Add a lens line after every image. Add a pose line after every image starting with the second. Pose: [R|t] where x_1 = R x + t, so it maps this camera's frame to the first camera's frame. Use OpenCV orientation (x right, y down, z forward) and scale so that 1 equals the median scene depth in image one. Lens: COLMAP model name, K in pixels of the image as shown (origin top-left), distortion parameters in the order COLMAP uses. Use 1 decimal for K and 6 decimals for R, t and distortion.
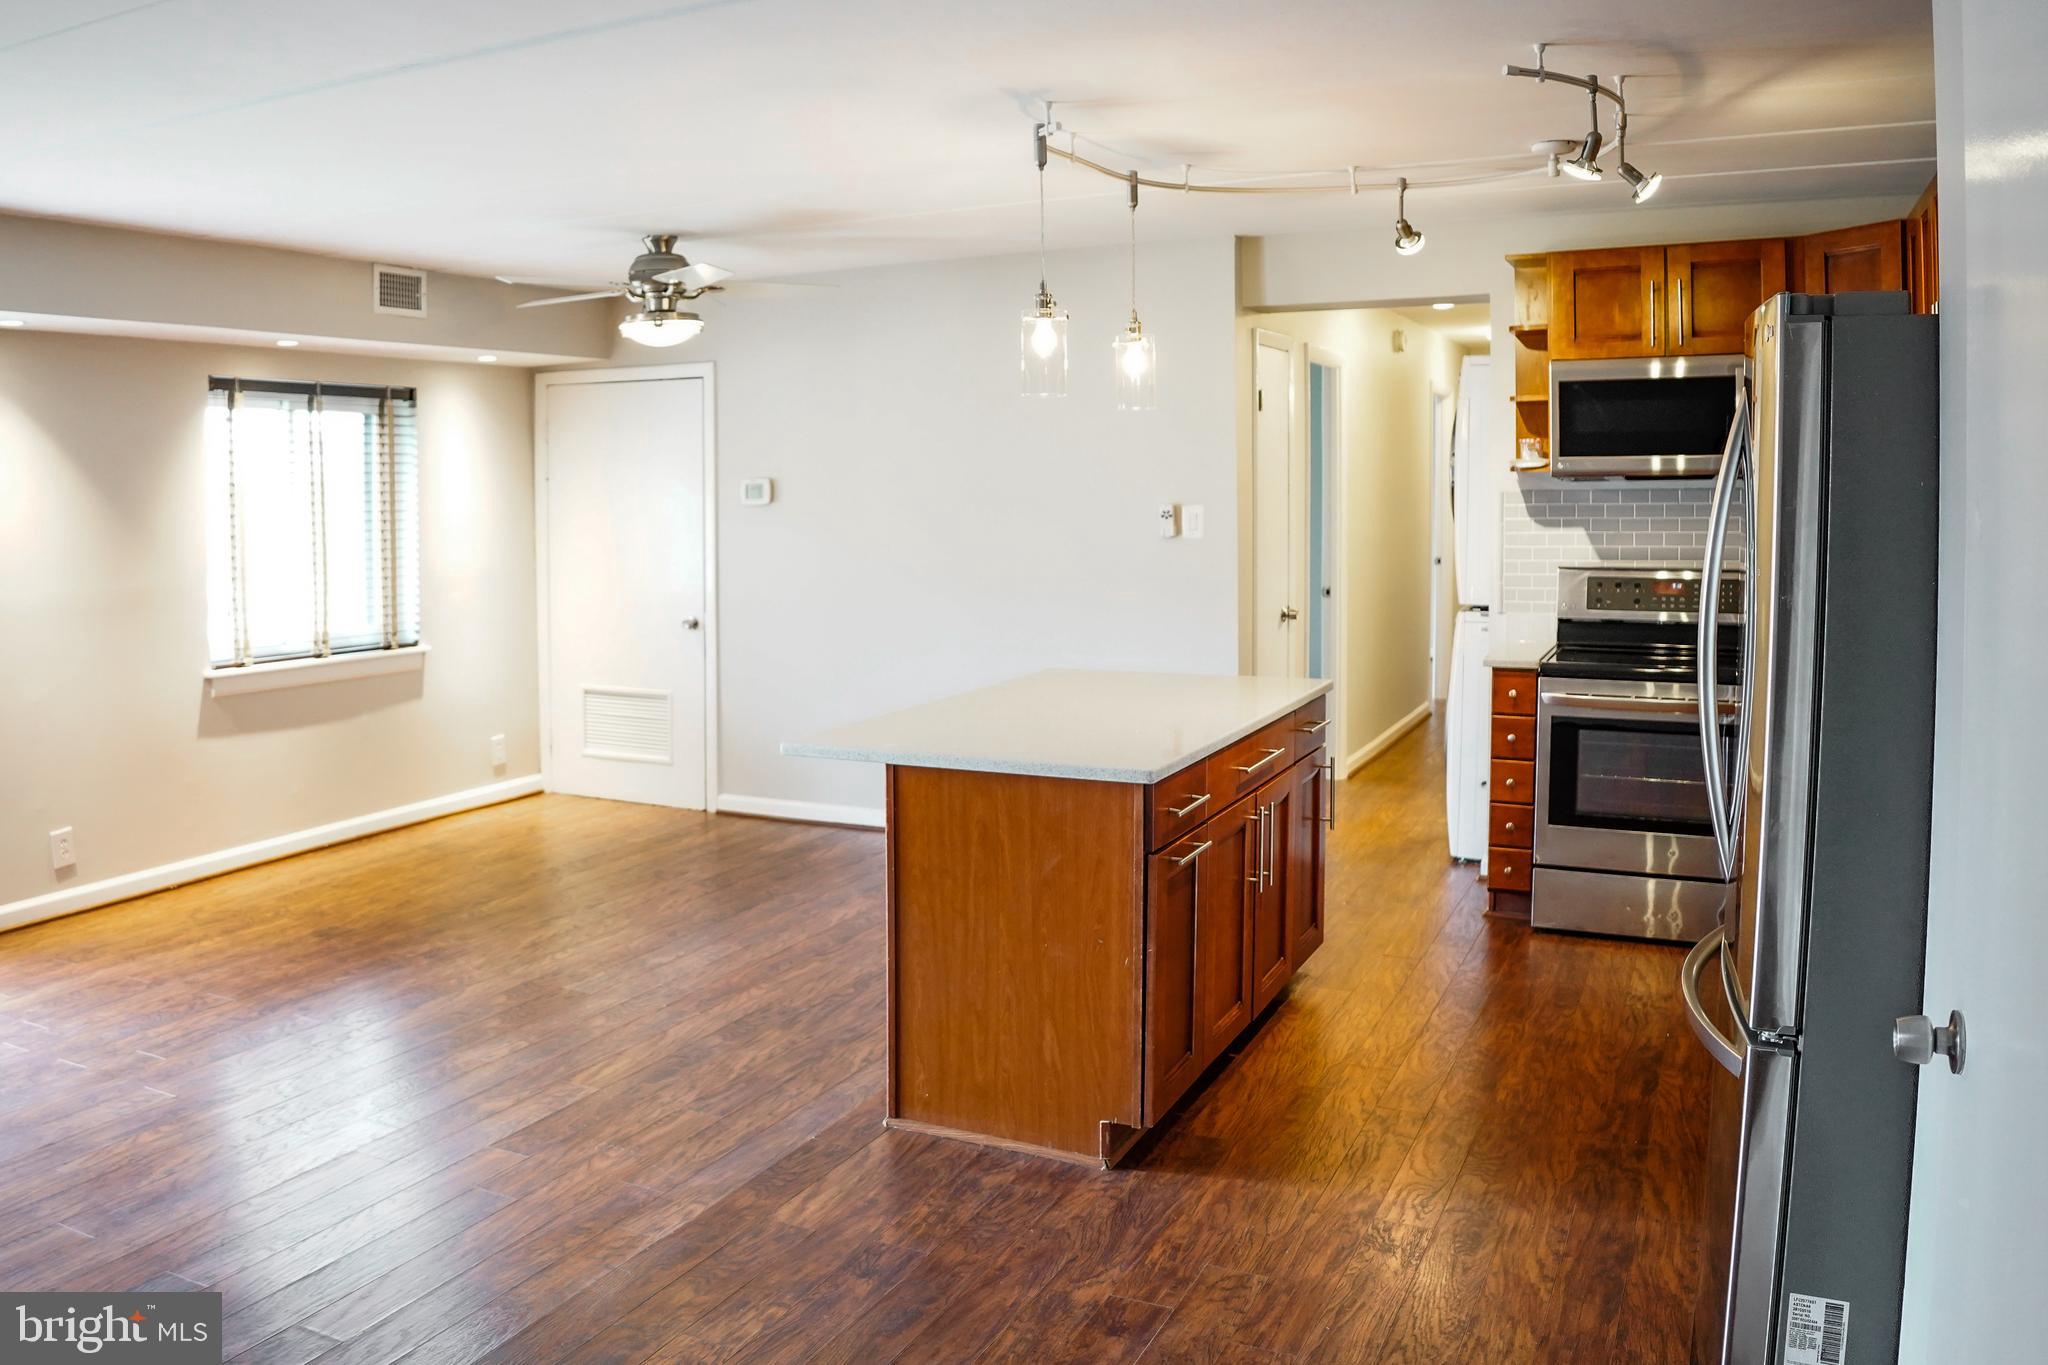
lens RADIAL K [[1644.5, 0, 879.4], [0, 1644.5, 563.8], [0, 0, 1]] dist [-0.118433, 0.009022]
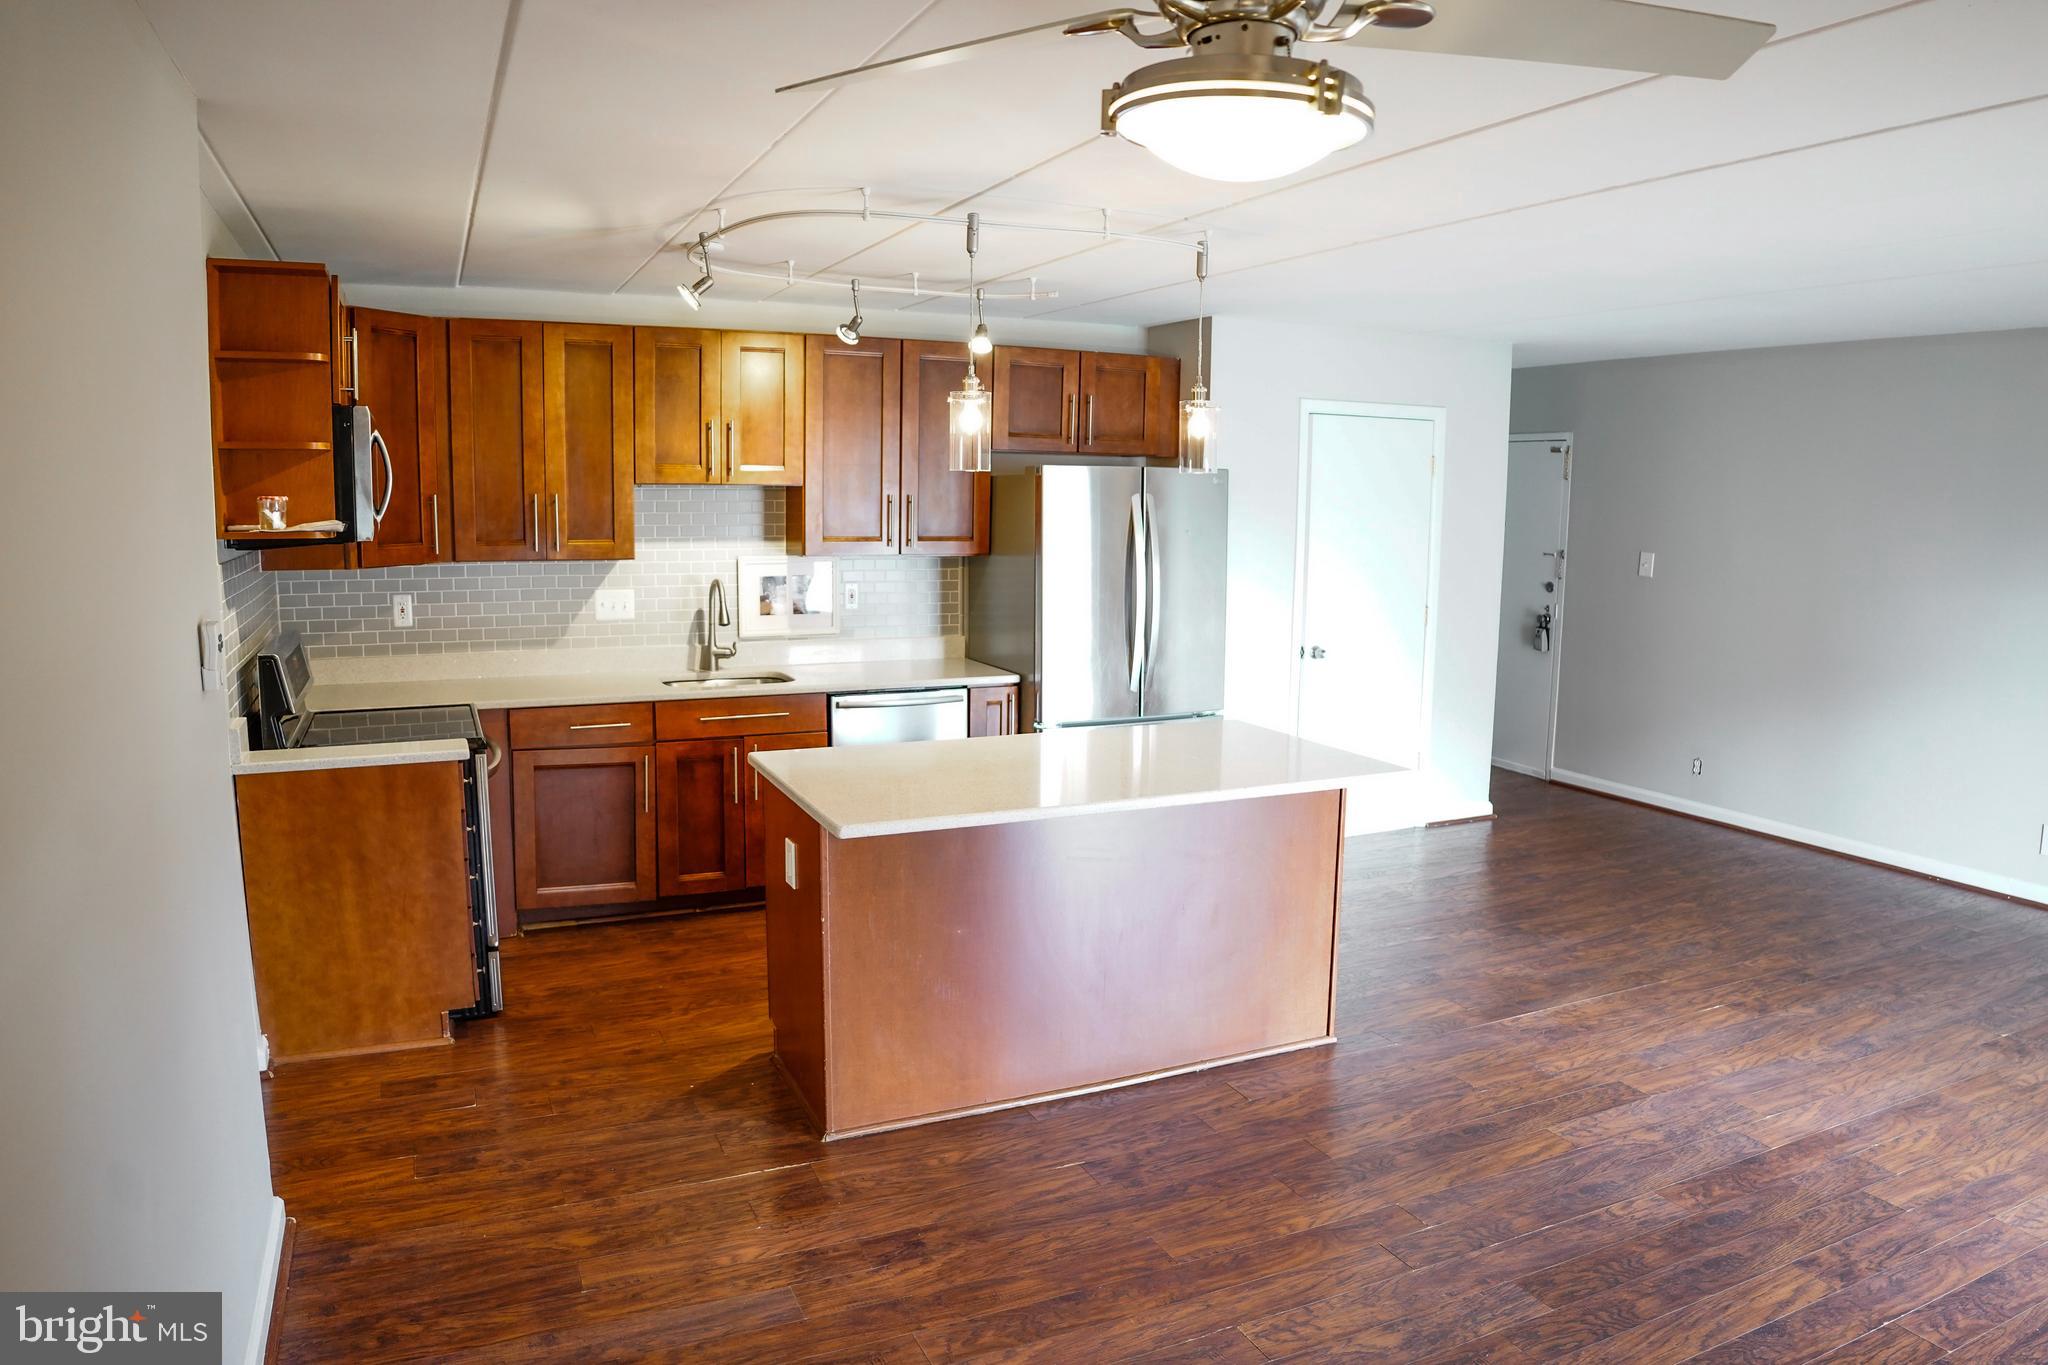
lens RADIAL K [[1337.4, 0, 1027.1], [0, 1337.4, 679.2], [0, 0, 1]] dist [-0.140517, 0.047207]
pose [[-0.799047, -0.079710, 0.595961, -0.283869], [0.029257, 0.984845, 0.170951, -0.090052], [-0.600556, 0.154034, -0.784605, 1.356139]]
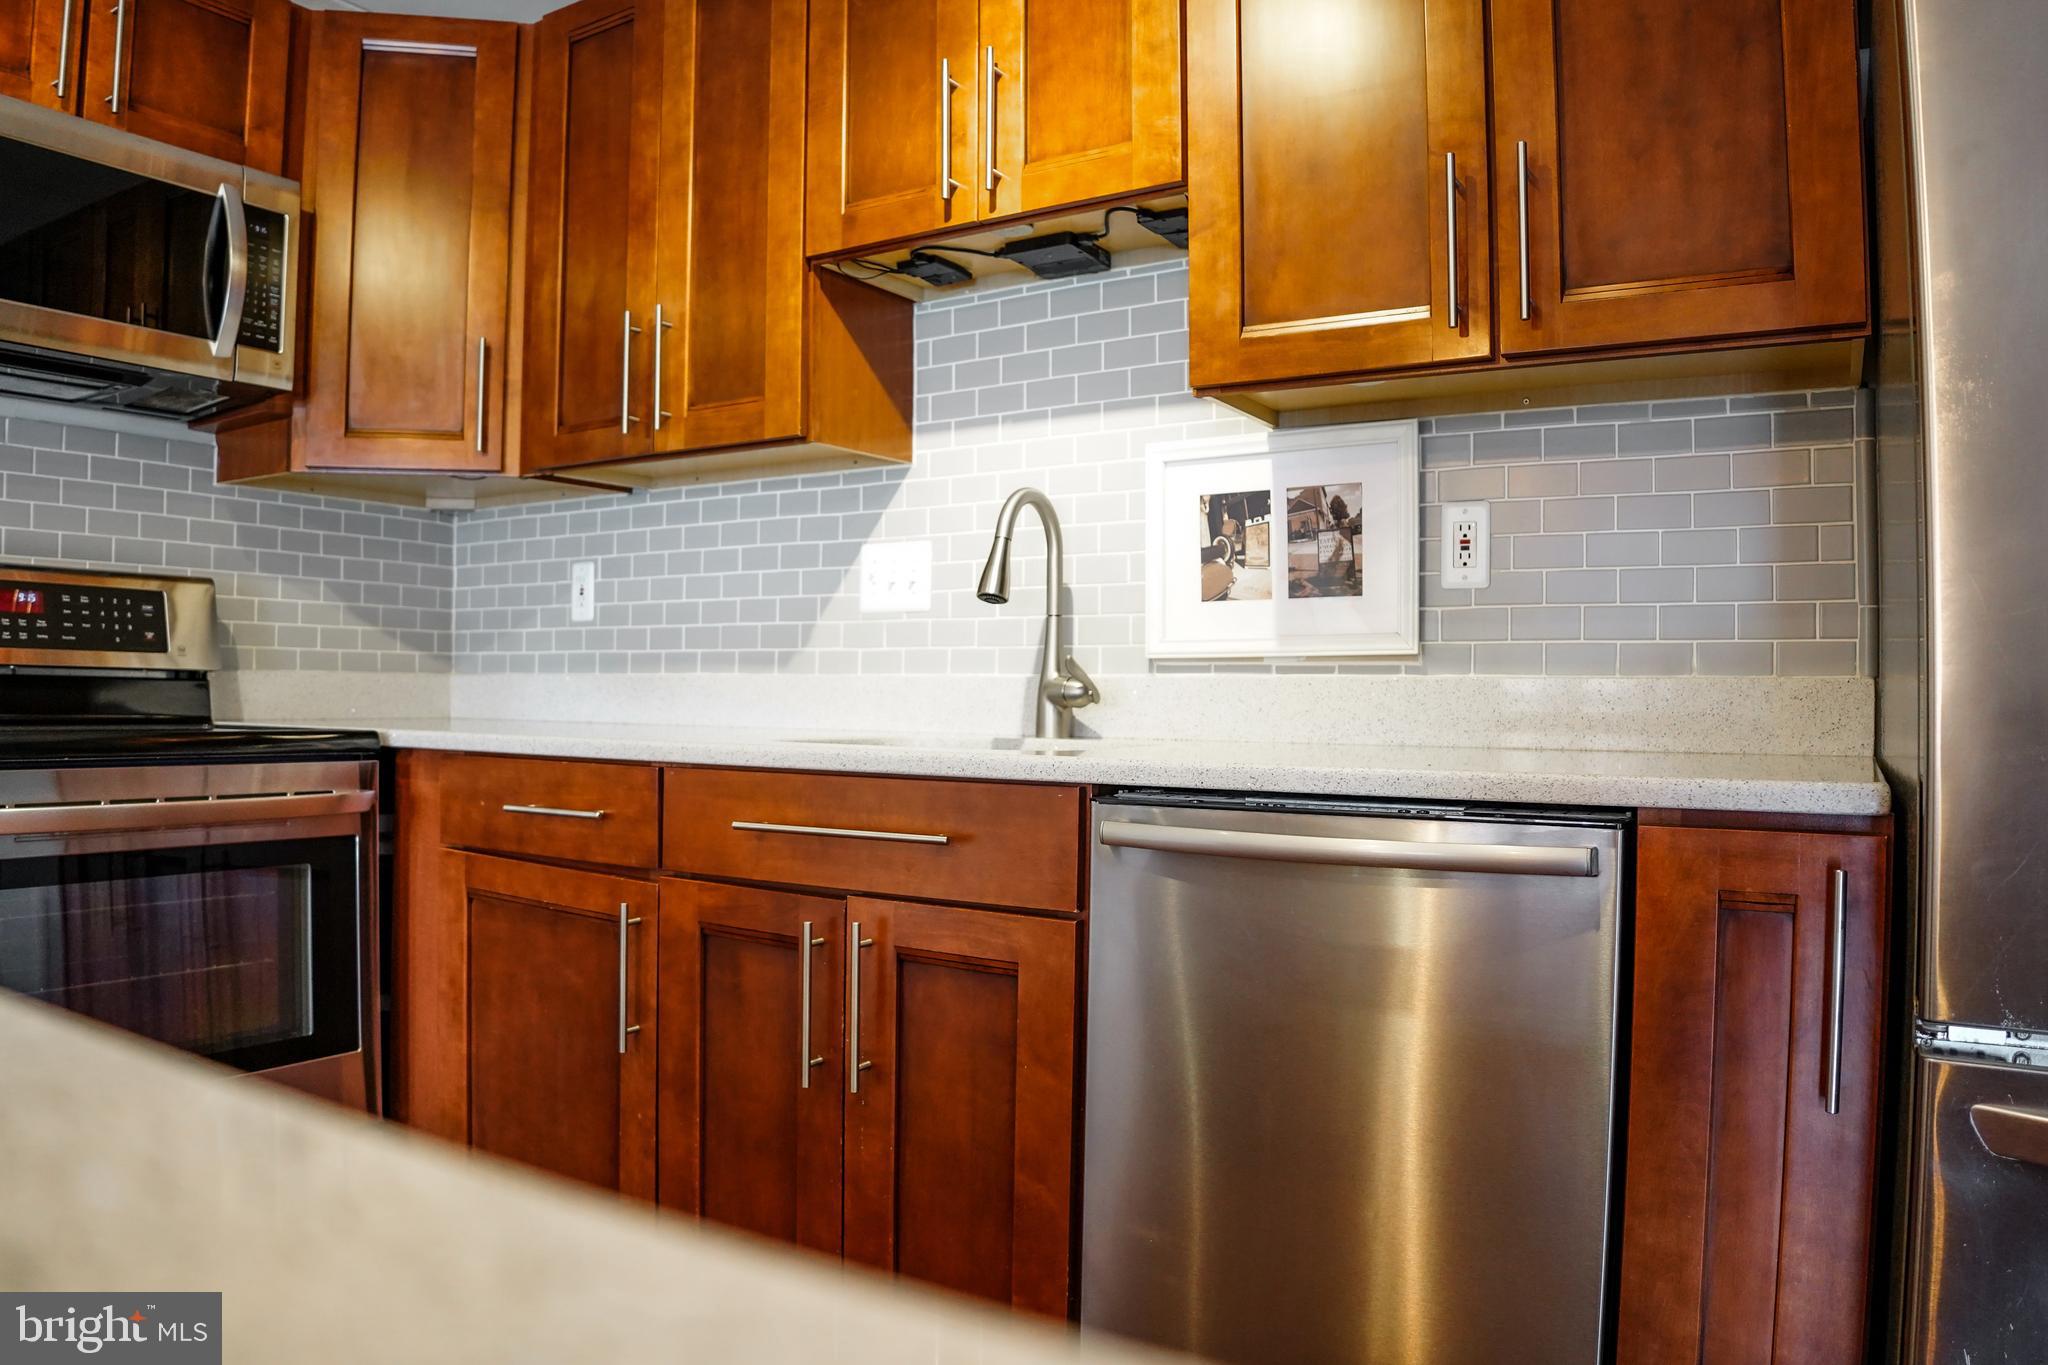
lens RADIAL K [[1406.3, 0, 1000.6], [0, 1406.3, 685.1], [0, 0, 1]] dist [-0.141994, 0.047747]
pose [[0.067009, 0.020747, 0.997537, 0.107034], [0.040966, 0.998883, -0.023527, 0.065619], [-0.996911, 0.042442, 0.066084, 0.681005]]
